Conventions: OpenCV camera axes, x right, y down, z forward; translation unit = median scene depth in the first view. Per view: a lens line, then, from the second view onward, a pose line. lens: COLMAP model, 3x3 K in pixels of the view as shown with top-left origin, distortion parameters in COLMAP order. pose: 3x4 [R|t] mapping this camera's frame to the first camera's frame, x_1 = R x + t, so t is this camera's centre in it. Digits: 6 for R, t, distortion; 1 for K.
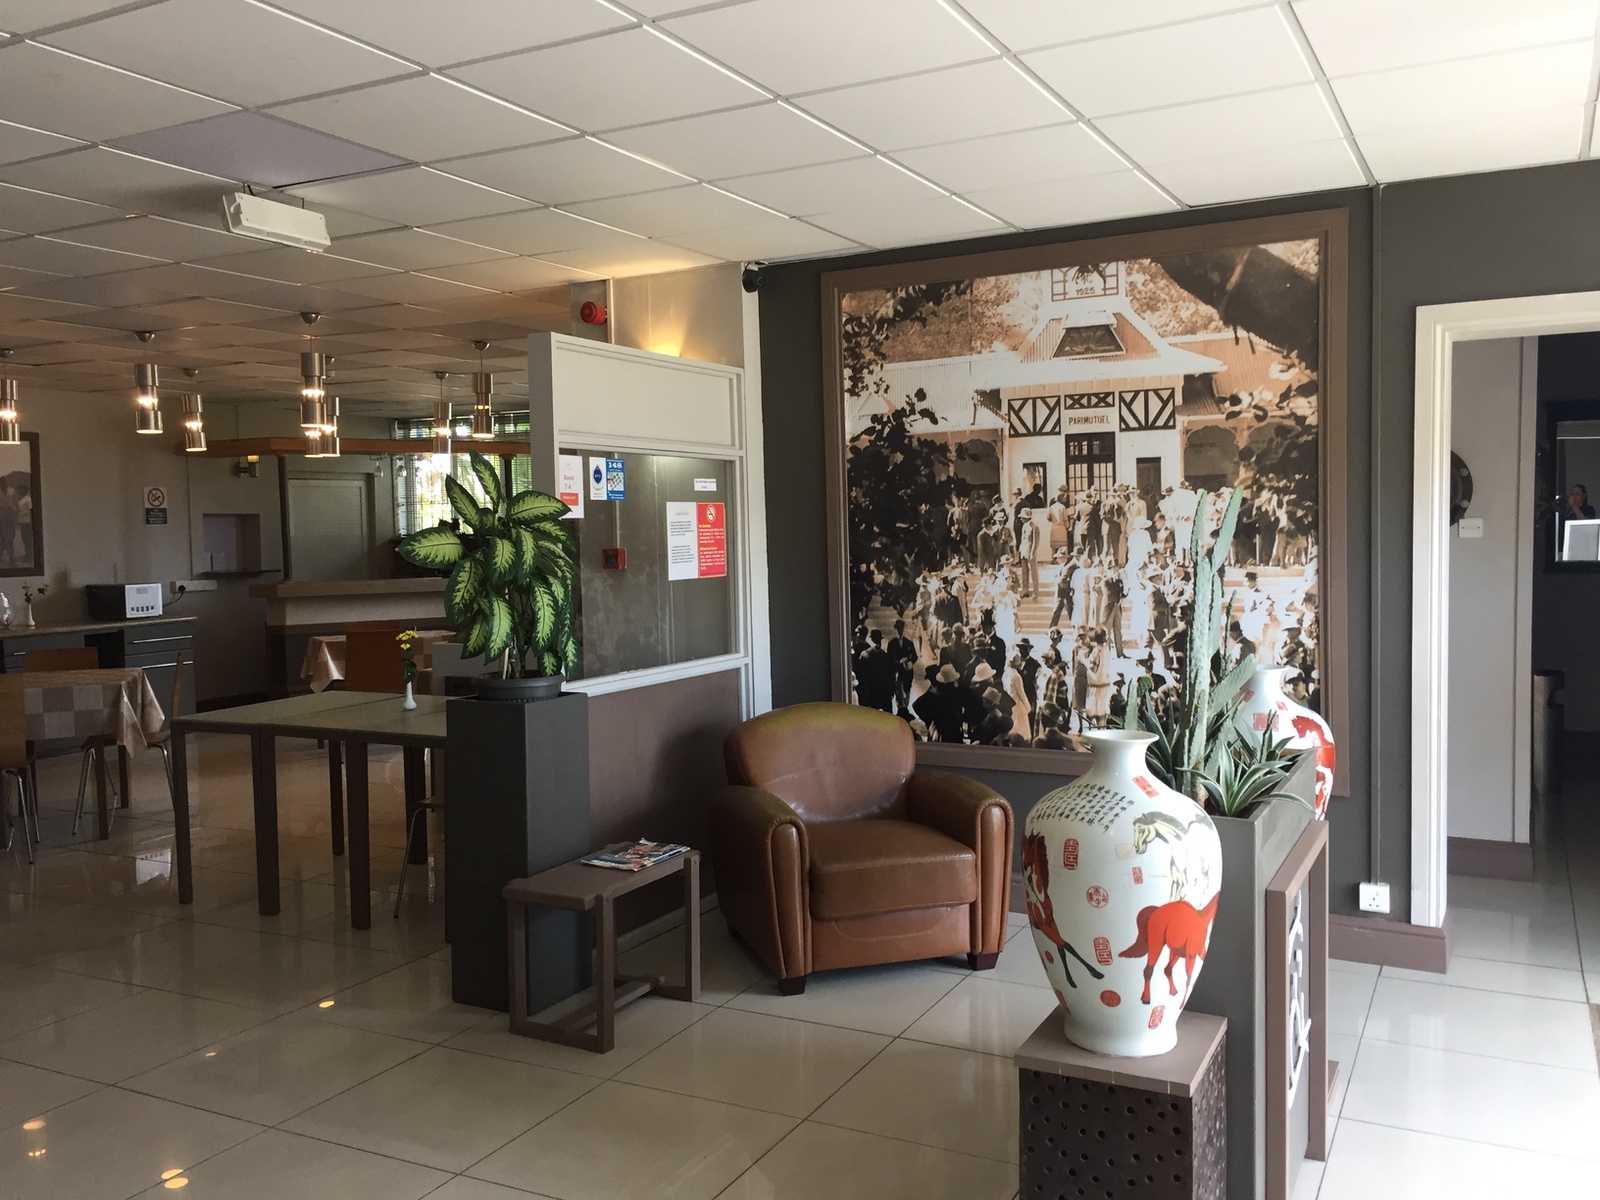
lens RADIAL K [[1364.8, 0, 802.1], [0, 1364.8, 591.3], [0, 0, 1]] dist [0.084444, -0.111074]
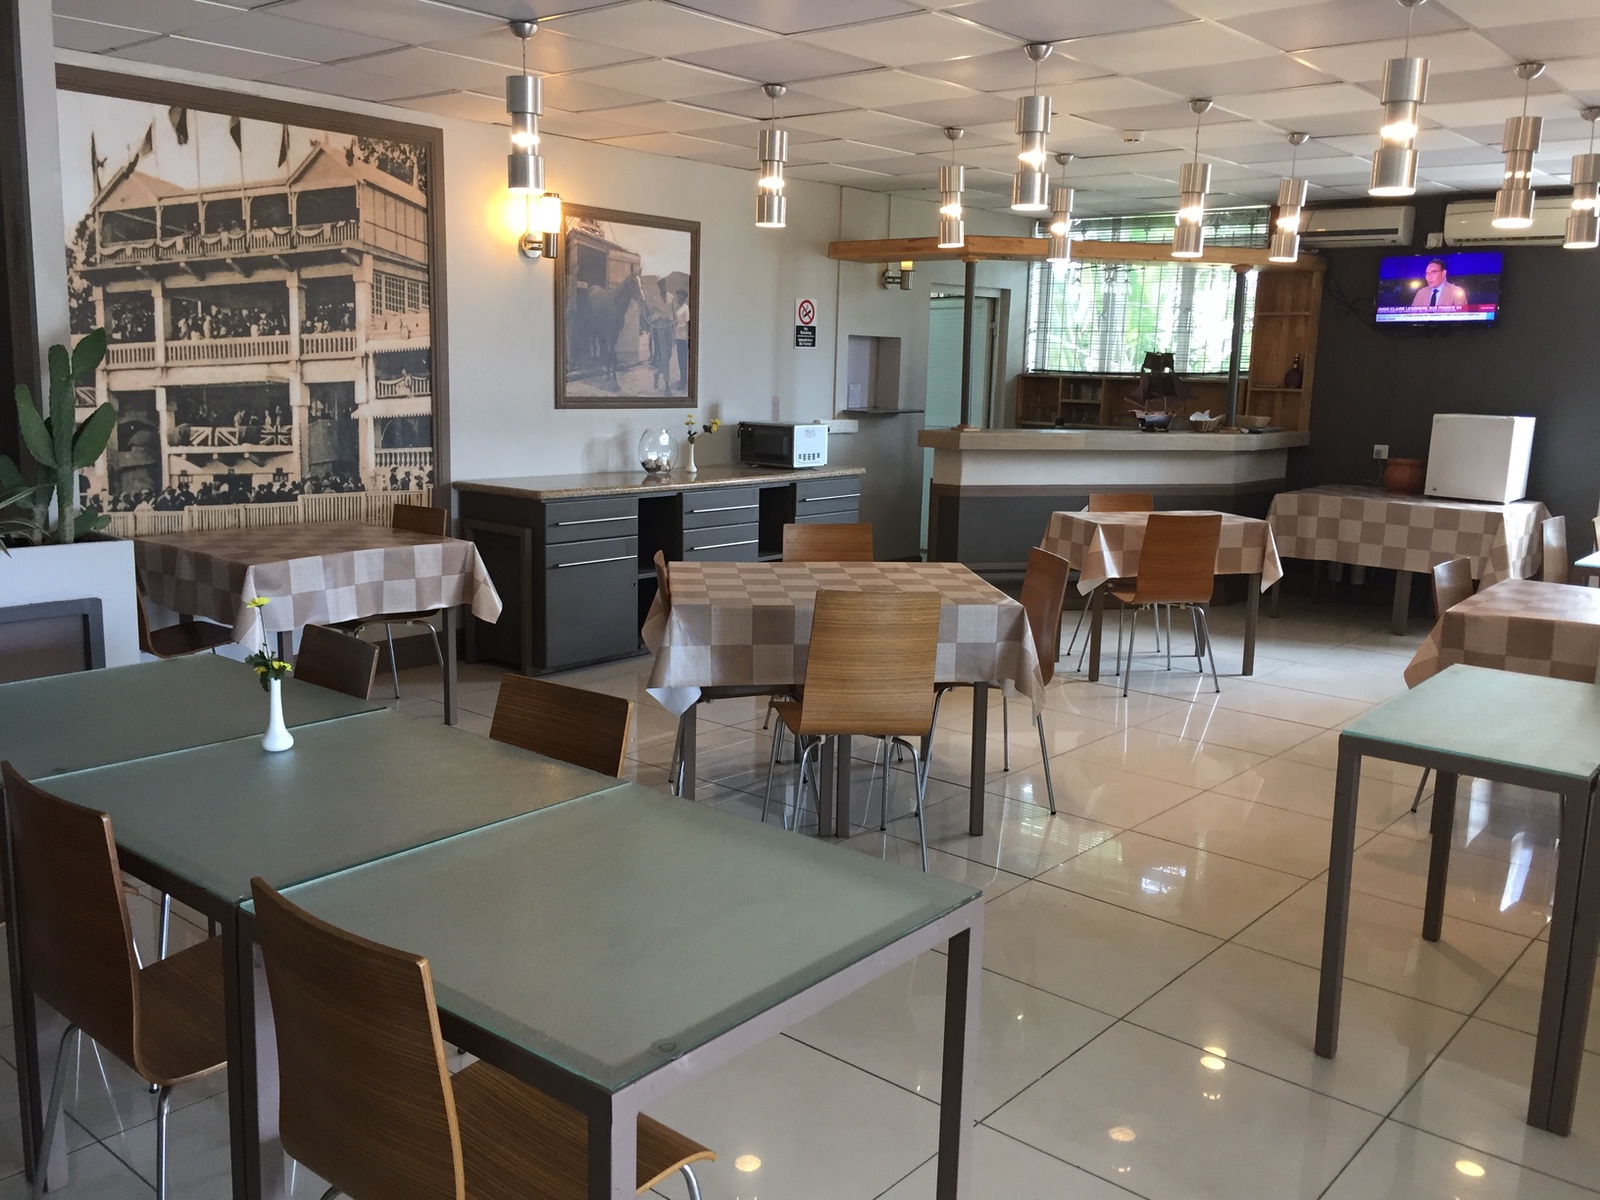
lens RADIAL K [[1364.8, 0, 802.9], [0, 1364.8, 595.5], [0, 0, 1]] dist [0.084444, -0.111074]
pose [[0.971238, 0.082324, -0.223425, -0.569154], [-0.054107, 0.990088, 0.129605, -0.018133], [0.231880, -0.113788, 0.966066, 0.459549]]
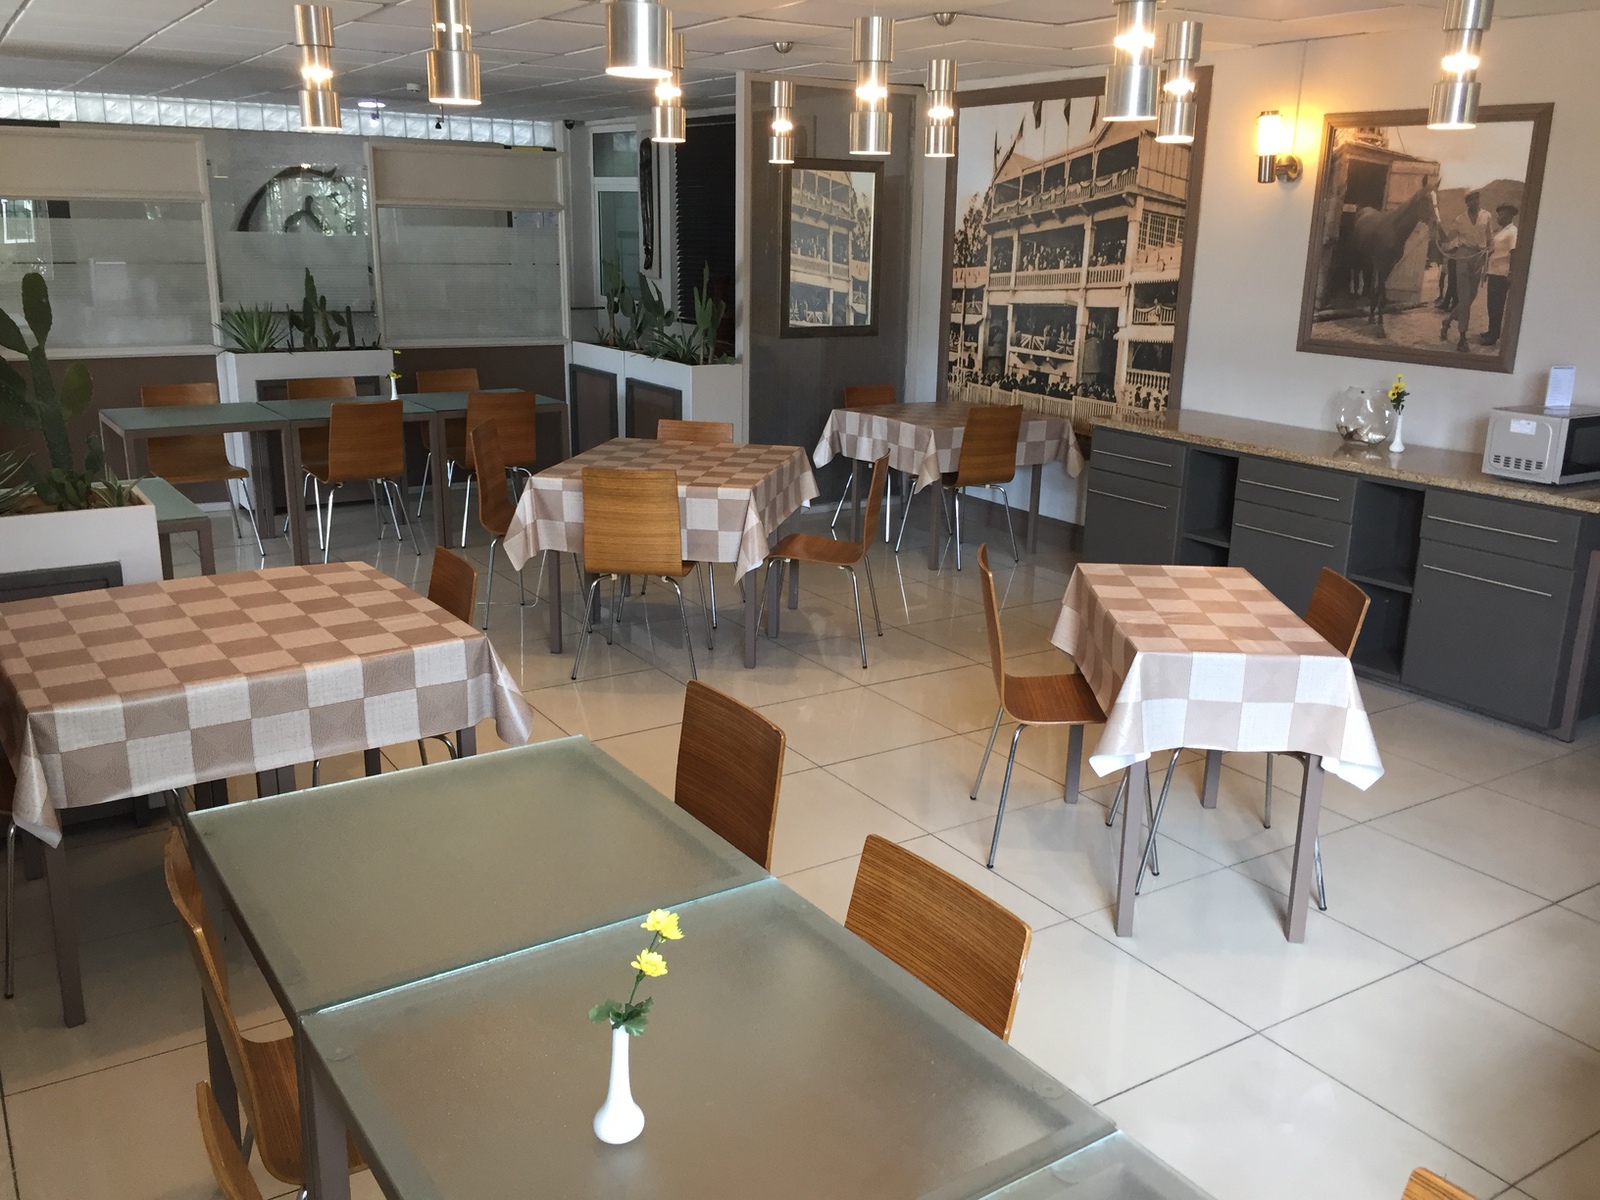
lens RADIAL K [[1364.8, 0, 799.8], [0, 1364.8, 600.0], [0, 0, 1]] dist [0.084444, -0.111074]
pose [[-0.503652, 0.244847, -0.828483, 0.146352], [-0.045376, 0.950175, 0.308396, -0.155845], [0.862714, 0.192918, -0.467447, 1.927527]]
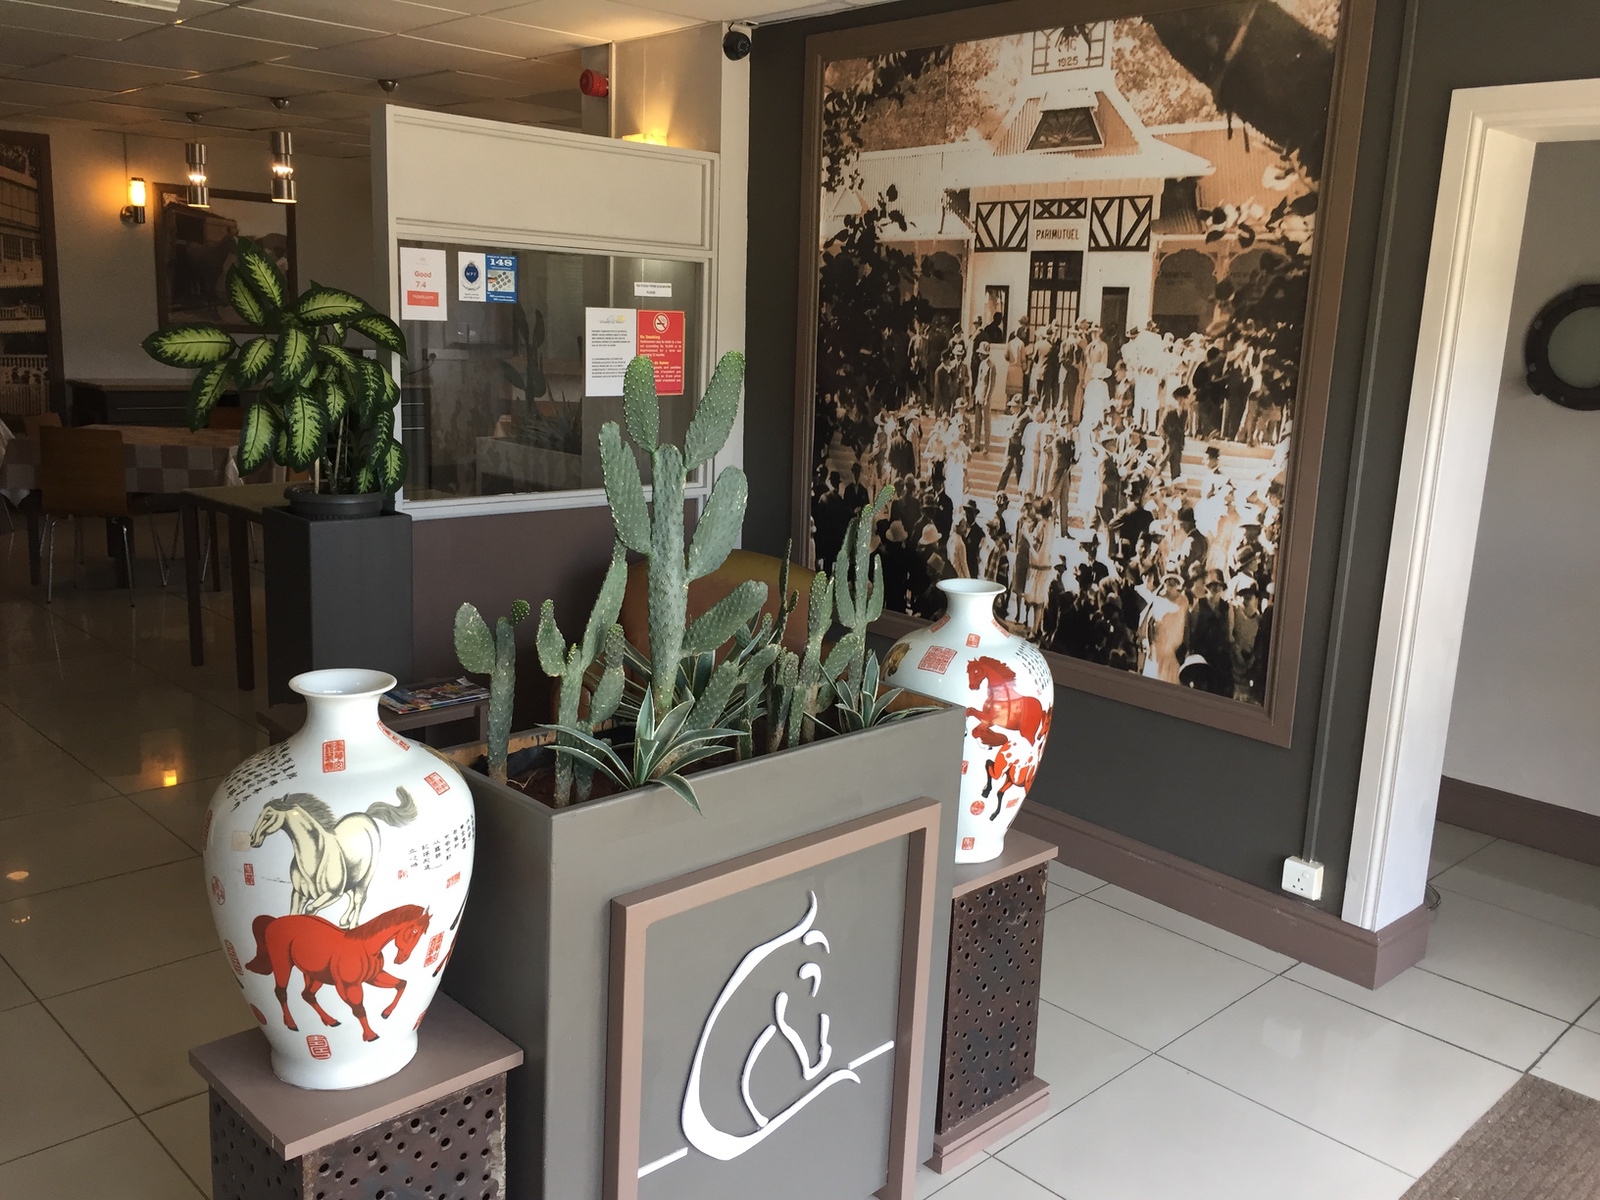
lens RADIAL K [[1364.8, 0, 805.7], [0, 1364.8, 591.6], [0, 0, 1]] dist [0.084444, -0.111074]
pose [[0.945702, 0.122690, -0.300991, 0.318704], [-0.075032, 0.983417, 0.165112, -0.040182], [0.316257, -0.133562, 0.939224, 0.174503]]
